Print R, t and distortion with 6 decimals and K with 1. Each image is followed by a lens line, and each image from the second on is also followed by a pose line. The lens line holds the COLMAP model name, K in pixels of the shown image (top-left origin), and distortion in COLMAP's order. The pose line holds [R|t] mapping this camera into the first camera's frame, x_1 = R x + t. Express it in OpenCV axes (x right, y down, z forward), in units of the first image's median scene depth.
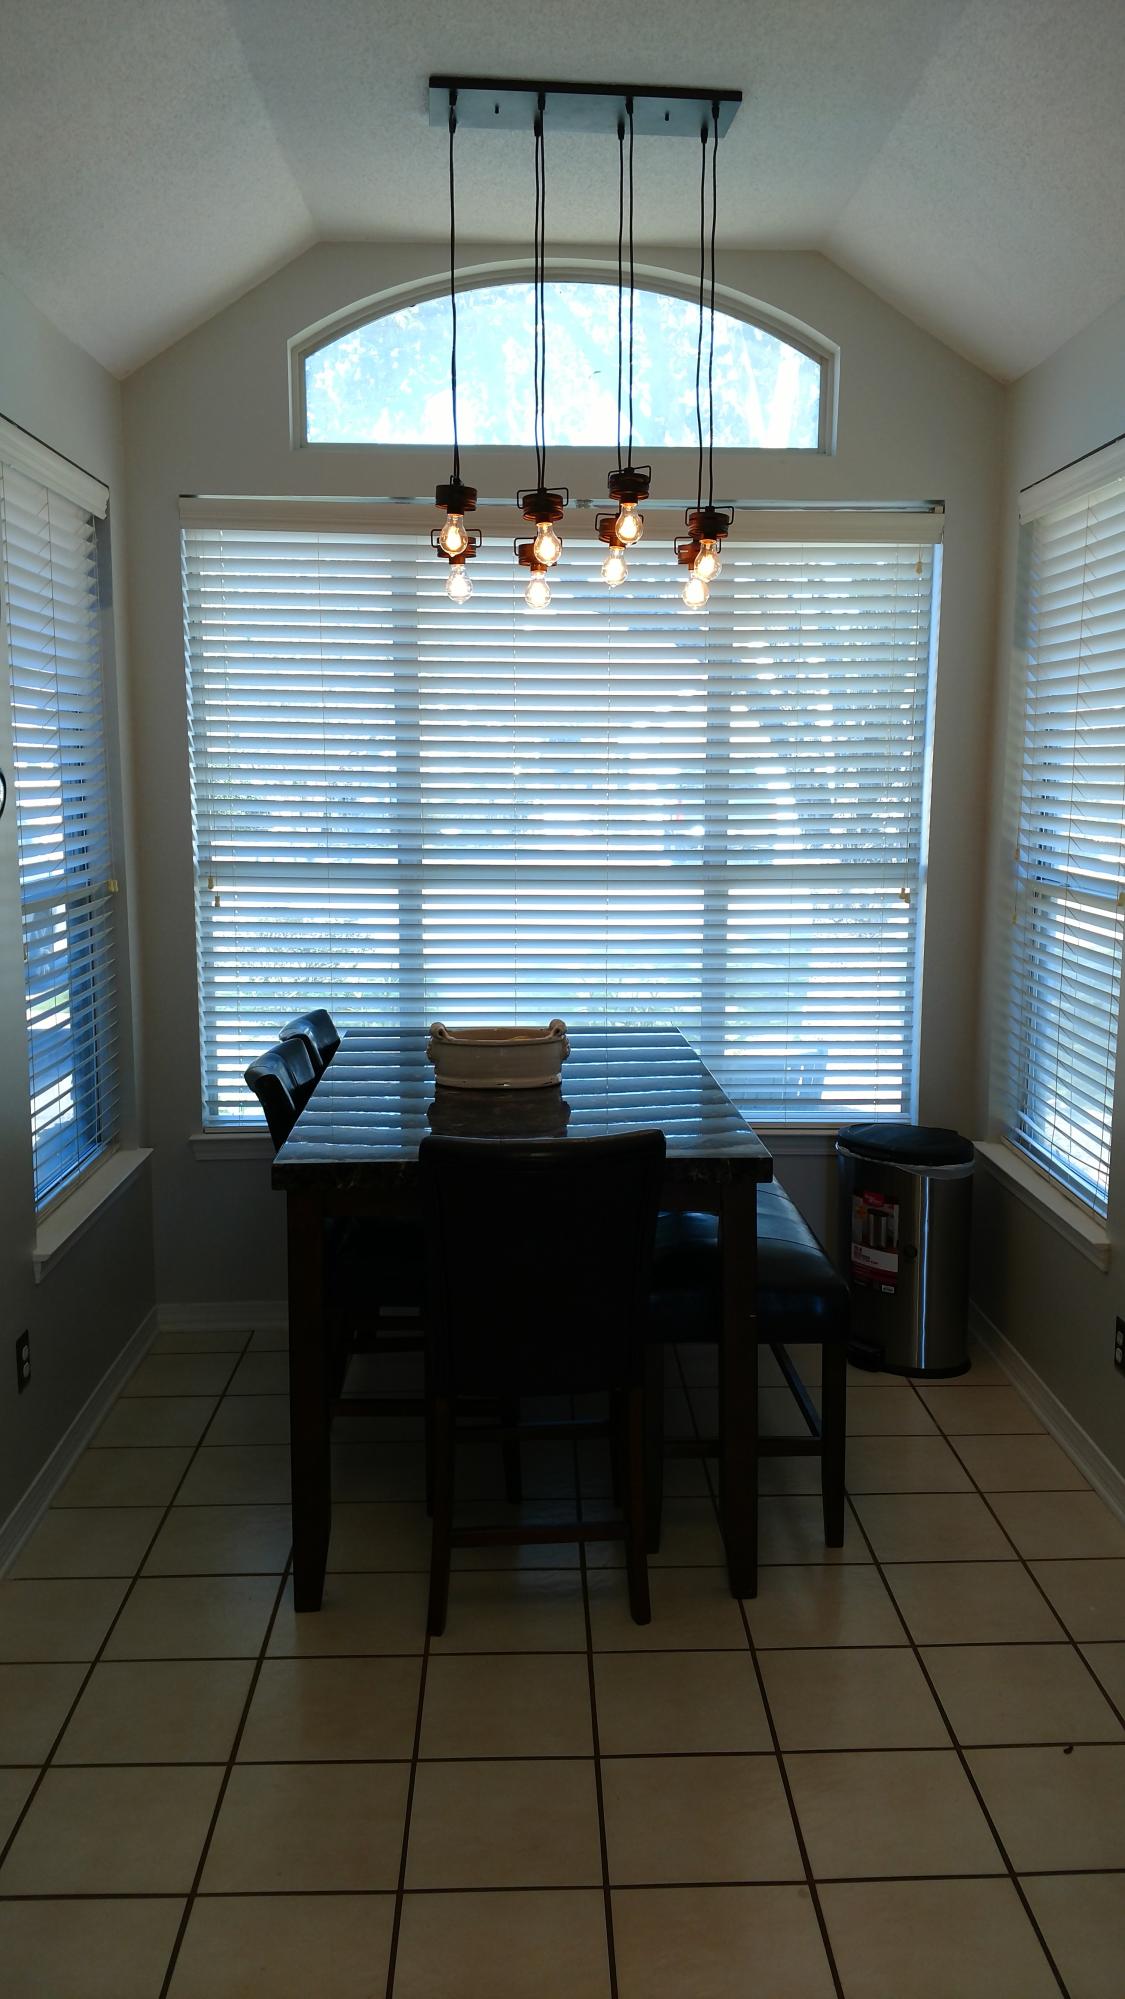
lens RADIAL K [[1530.9, 0, 567.3], [0, 1530.9, 991.7], [0, 0, 1]] dist [0.257472, -0.701322]
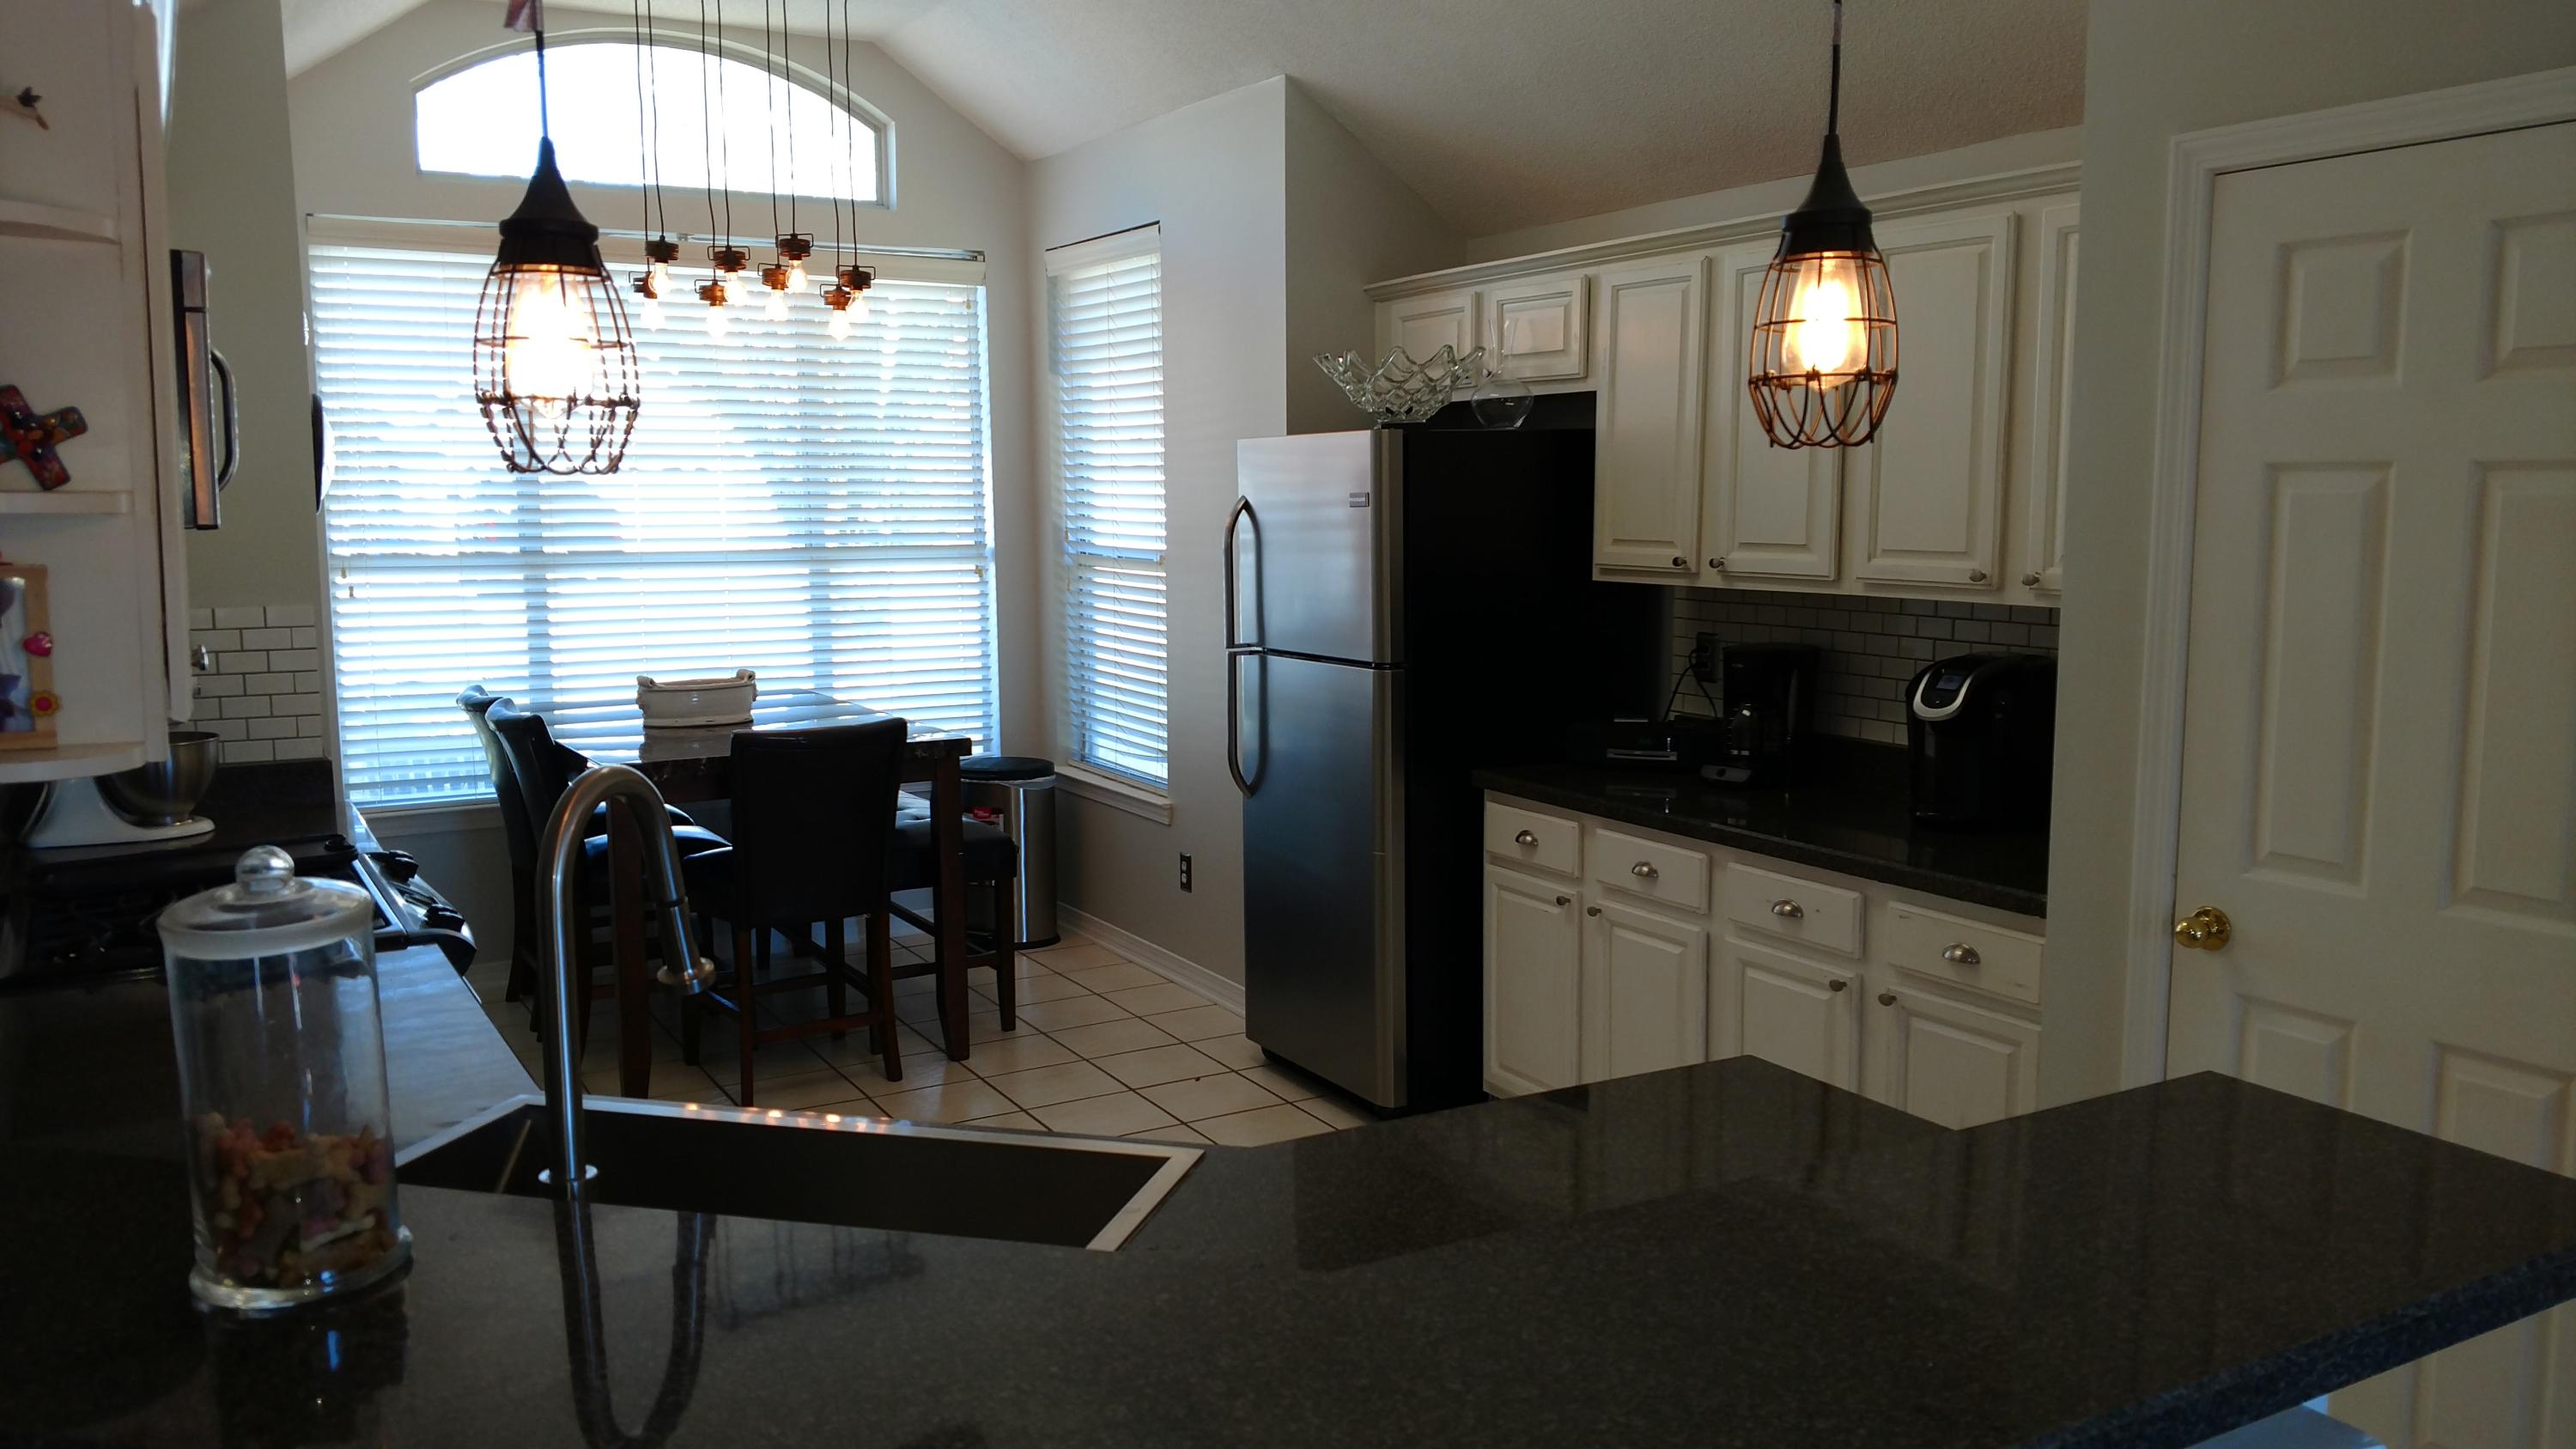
lens RADIAL K [[1973.1, 0, 1292.6], [0, 1973.1, 723.1], [0, 0, 1]] dist [0.257472, -0.701322]
pose [[0.883186, -0.063535, 0.464699, -0.312704], [0.073963, 0.997252, -0.004224, 0.086244], [-0.463154, 0.038102, 0.885458, -0.519938]]
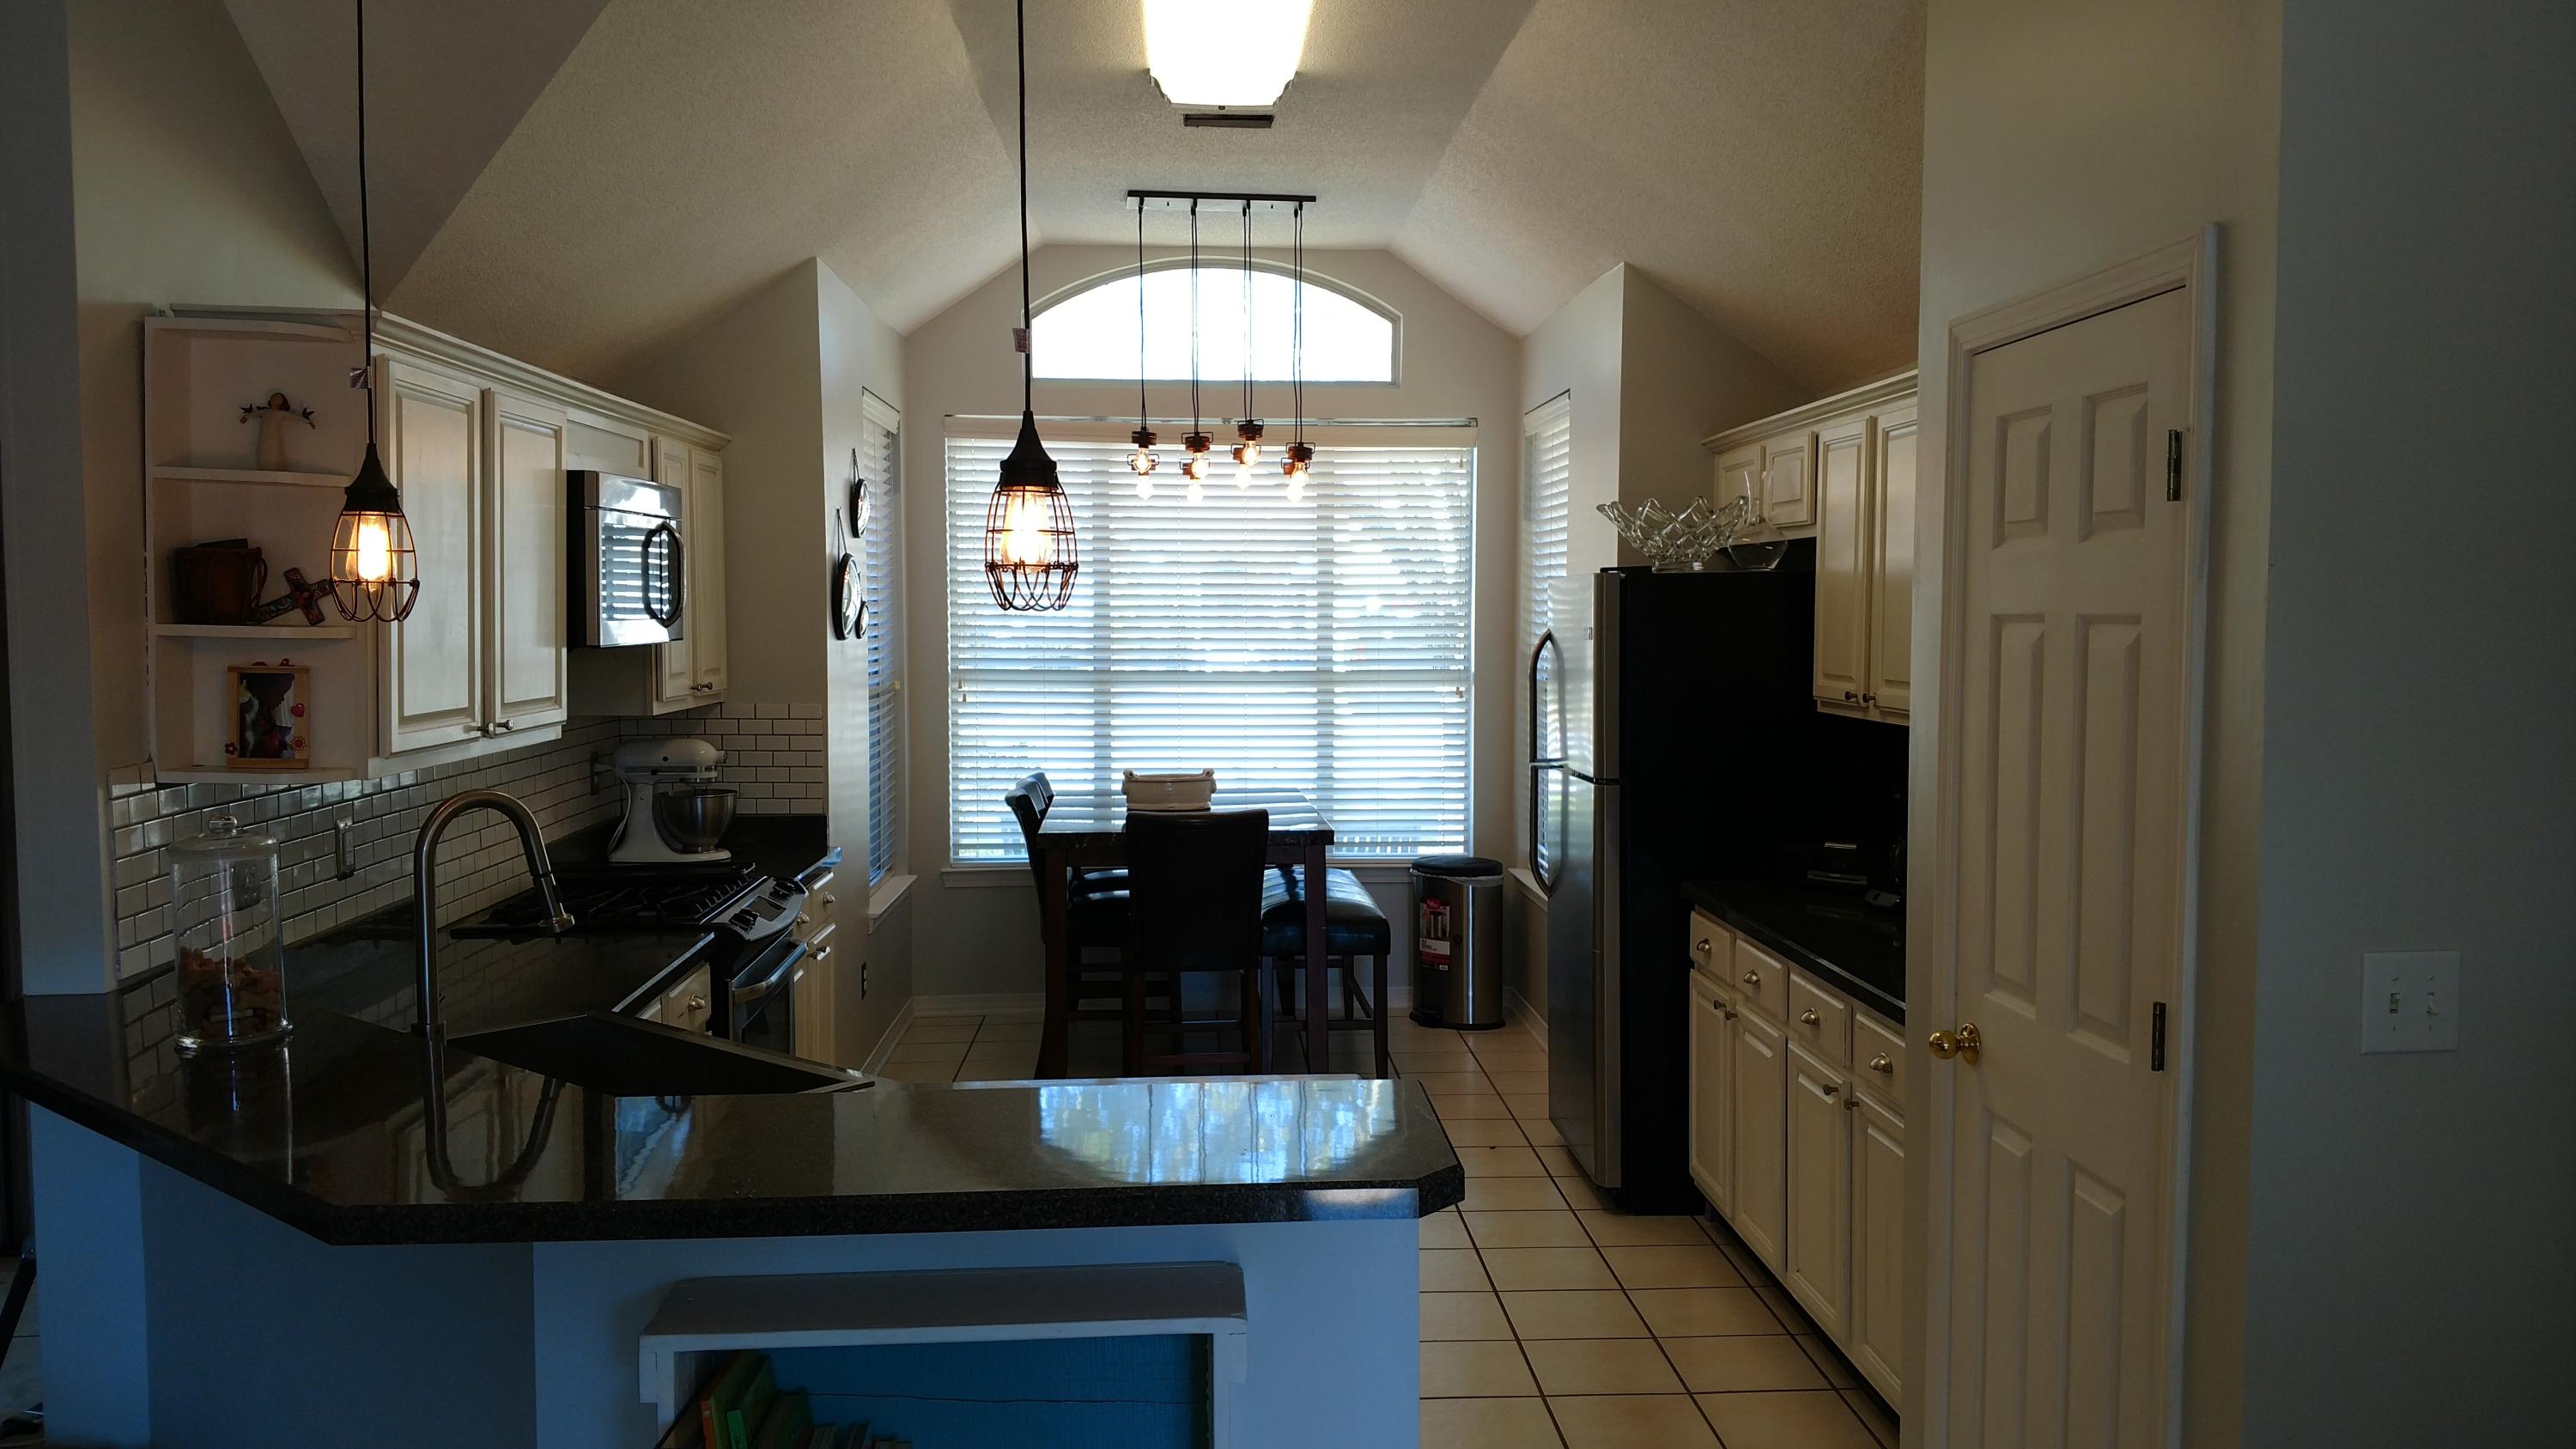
lens RADIAL K [[1973.1, 0, 1292.6], [0, 1973.1, 723.1], [0, 0, 1]] dist [0.257472, -0.701322]
pose [[0.999597, -0.003954, 0.028098, 0.018909], [0.006342, 0.996326, -0.085408, 0.121954], [-0.027657, 0.085552, 0.995950, -0.802308]]
